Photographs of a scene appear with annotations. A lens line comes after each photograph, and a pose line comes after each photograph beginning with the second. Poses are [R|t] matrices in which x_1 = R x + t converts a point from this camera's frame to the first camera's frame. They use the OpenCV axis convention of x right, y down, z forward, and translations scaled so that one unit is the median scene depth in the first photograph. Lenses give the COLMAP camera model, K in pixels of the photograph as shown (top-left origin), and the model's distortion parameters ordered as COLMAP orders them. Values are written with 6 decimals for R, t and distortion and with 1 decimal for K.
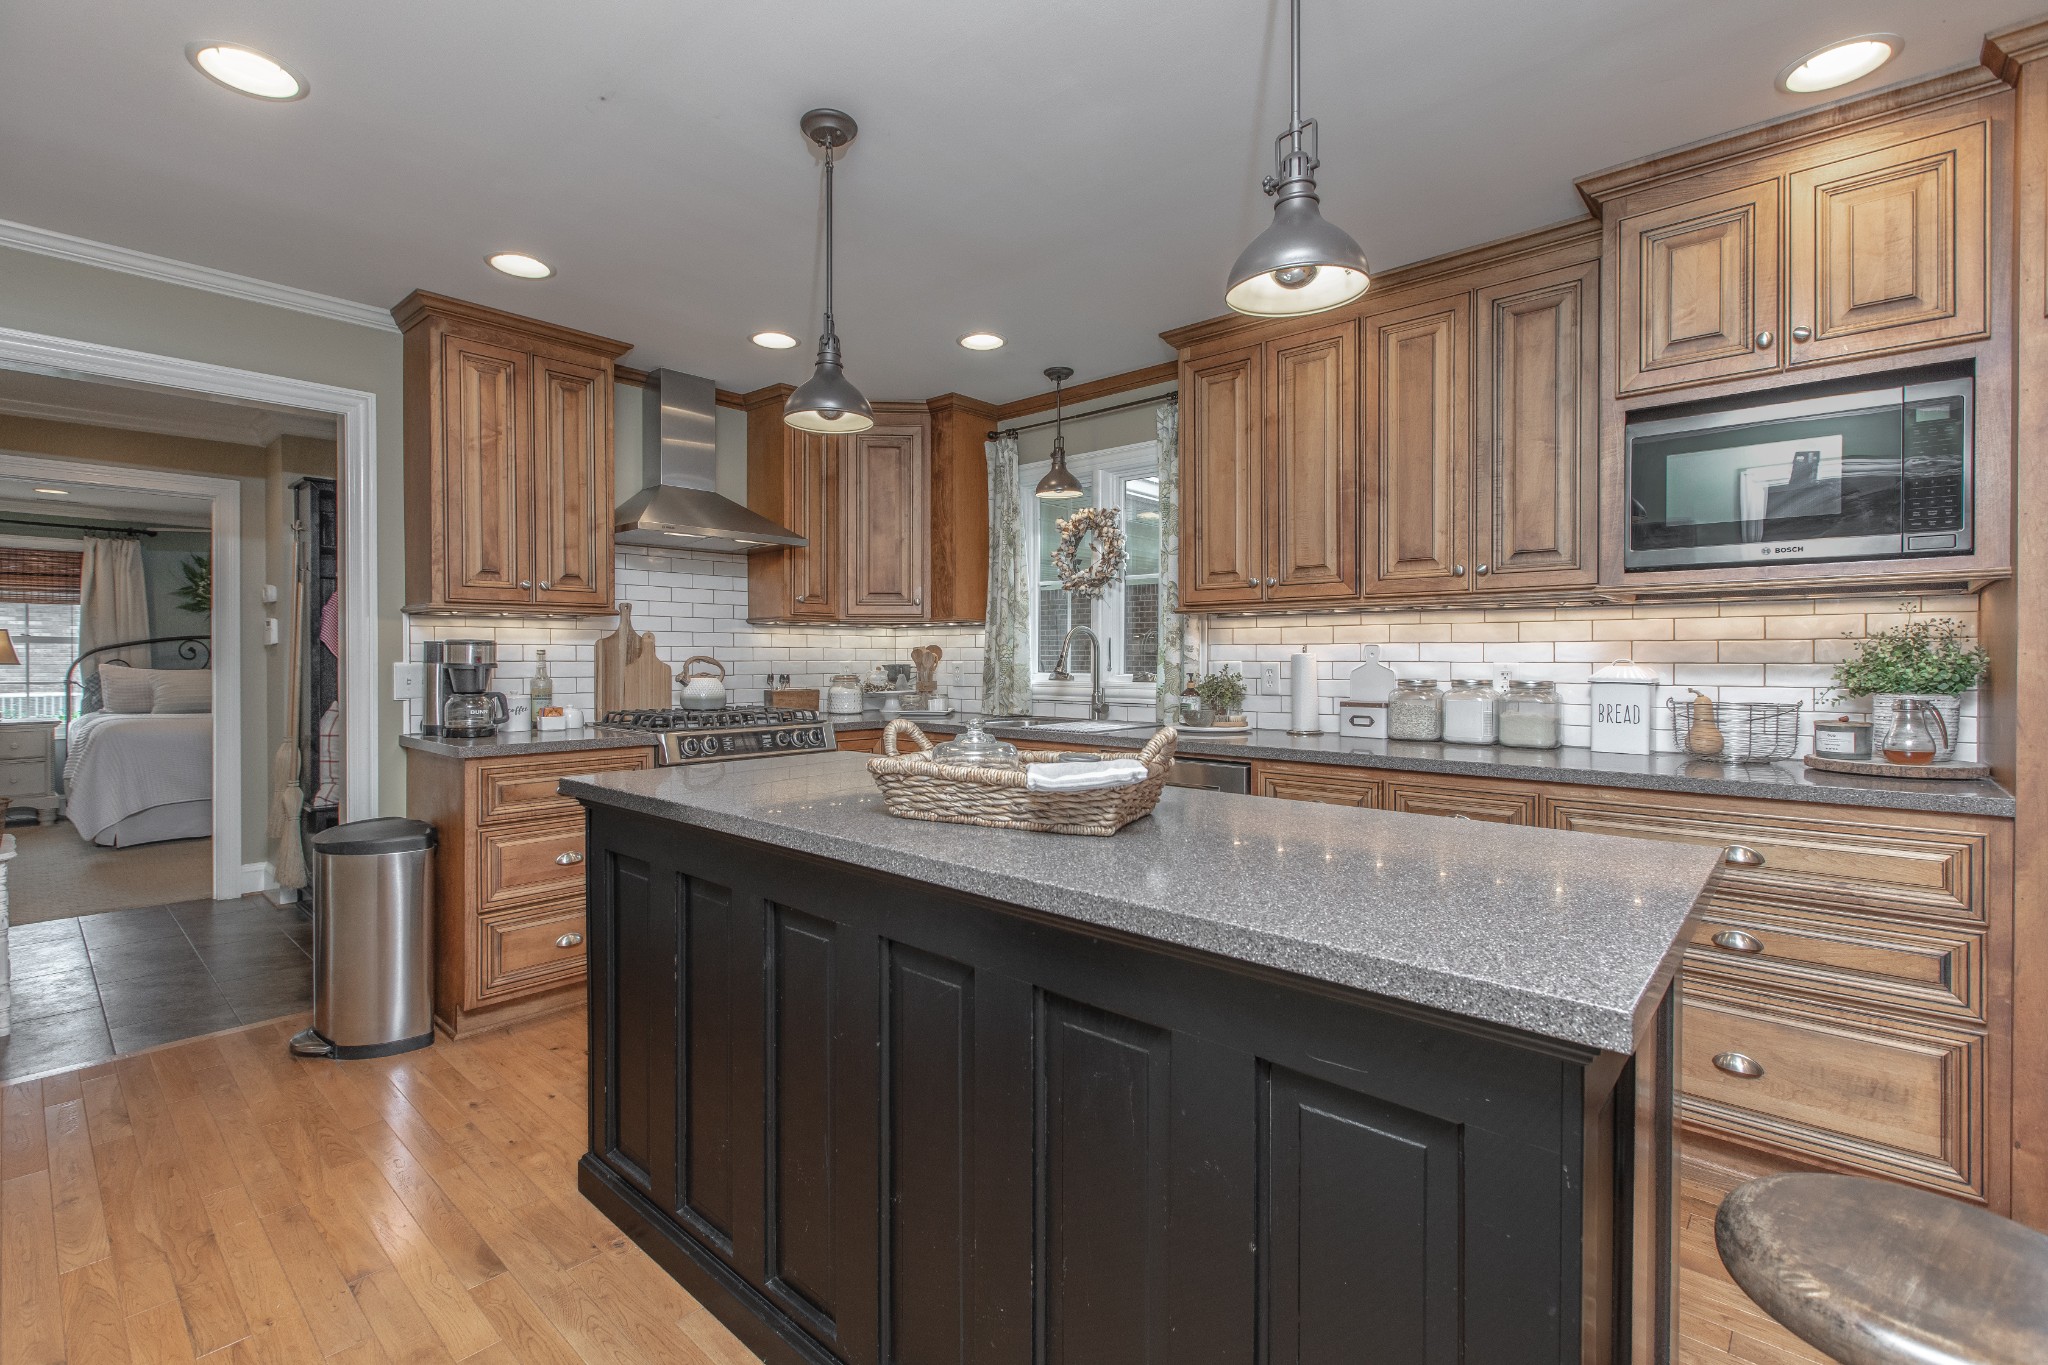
lens RADIAL K [[896.2, 0, 1026.7], [0, 896.2, 667.7], [0, 0, 1]] dist [-0.000946, -0.000579]
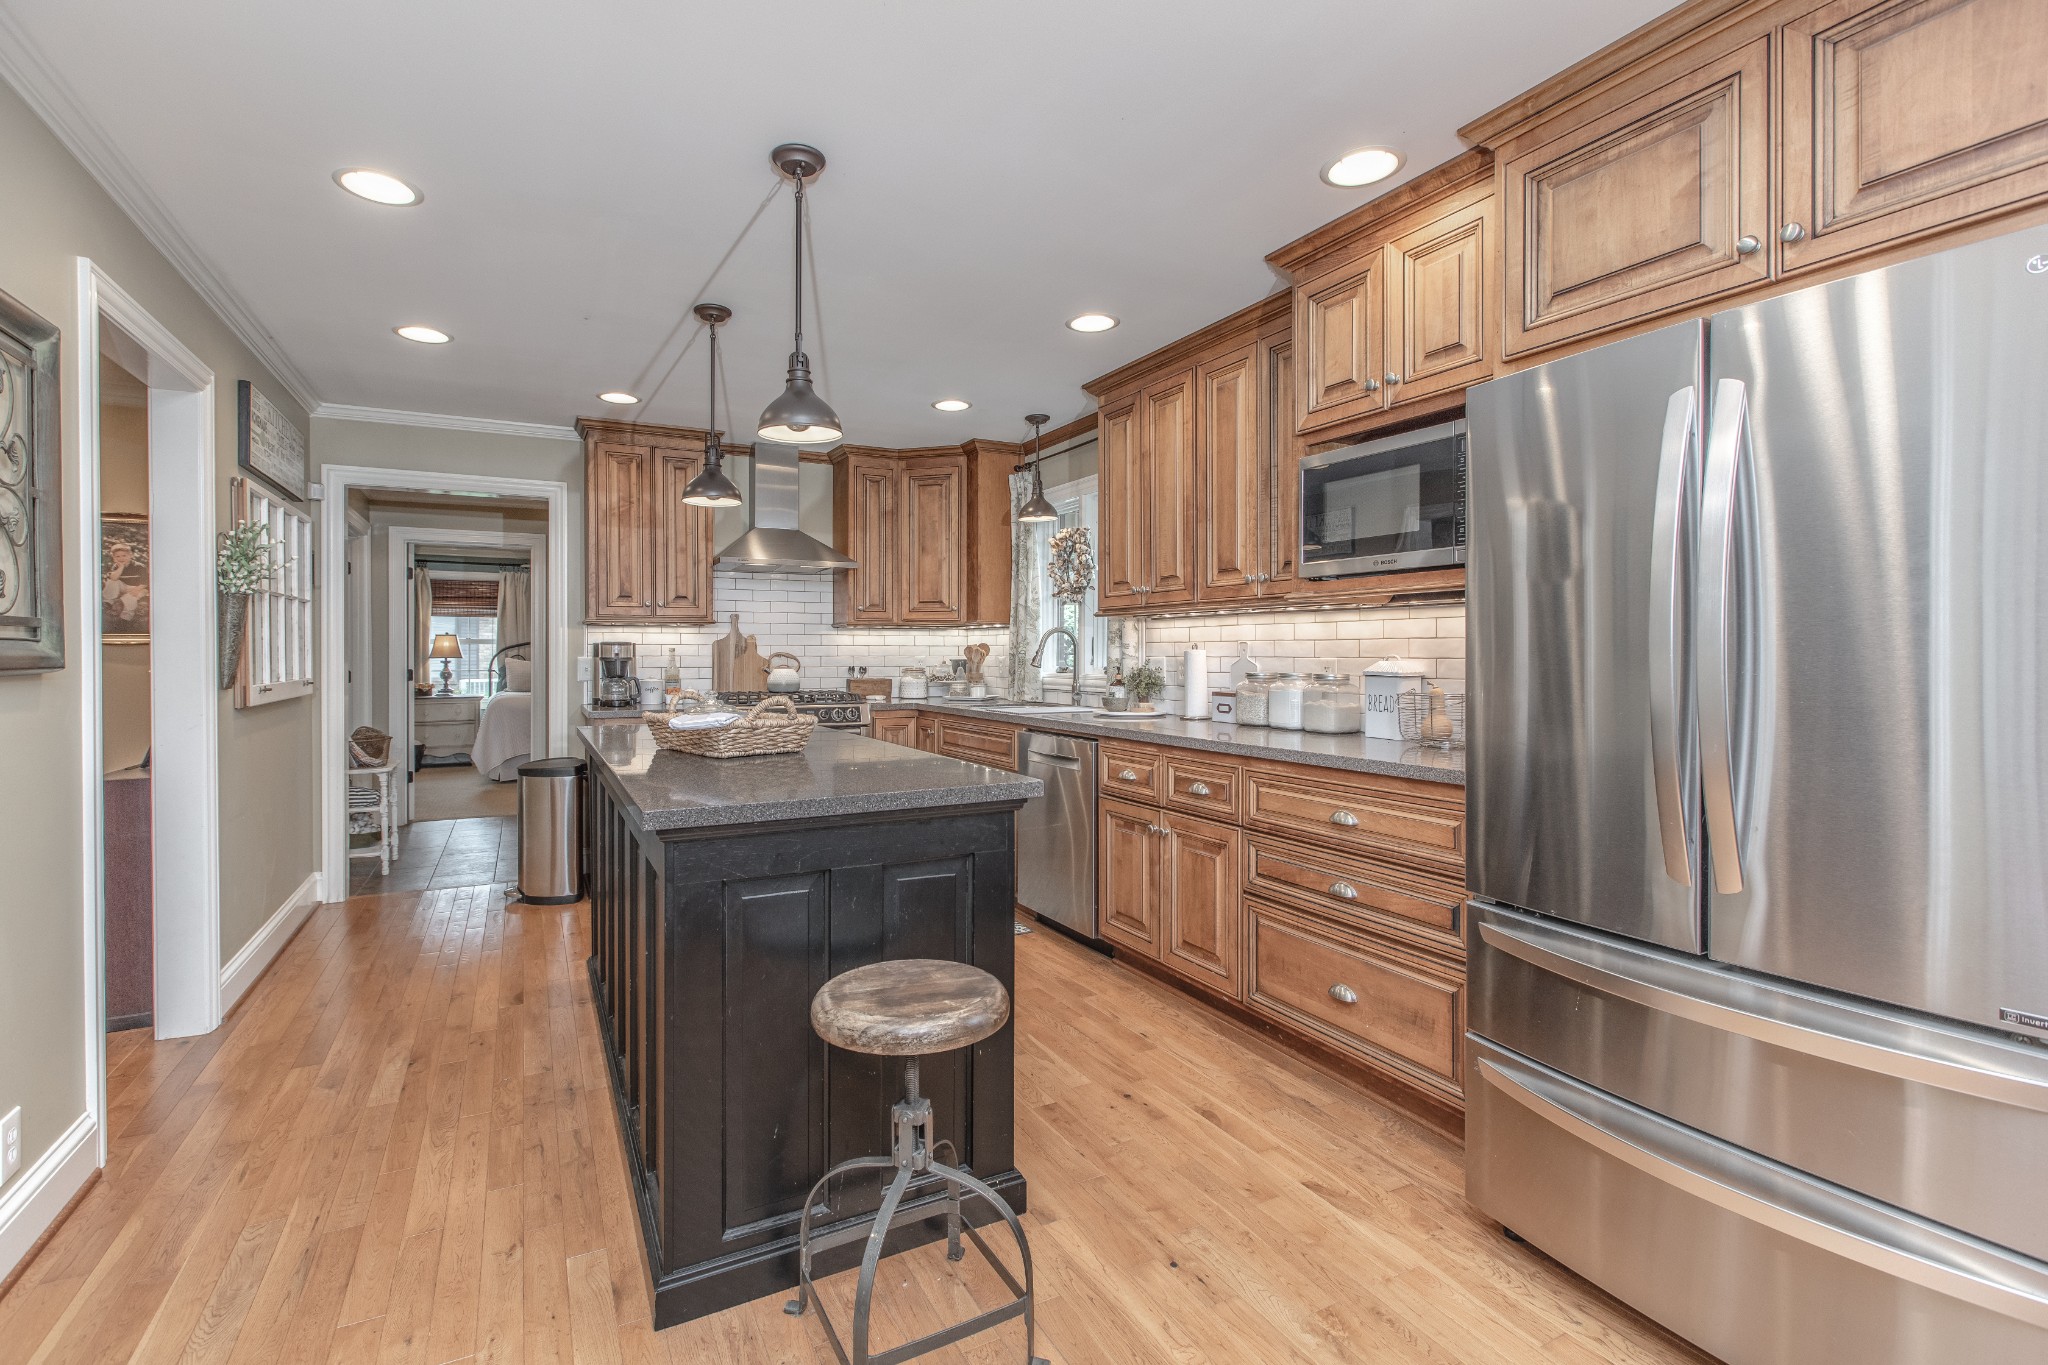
lens RADIAL K [[896.2, 0, 1006.4], [0, 896.2, 657.1], [0, 0, 1]] dist [-0.000946, -0.000579]
pose [[0.938528, 0.001055, -0.345200, 0.453178], [-0.003527, 0.999972, -0.006532, 0.001887], [0.345184, 0.007348, 0.938506, -0.161055]]
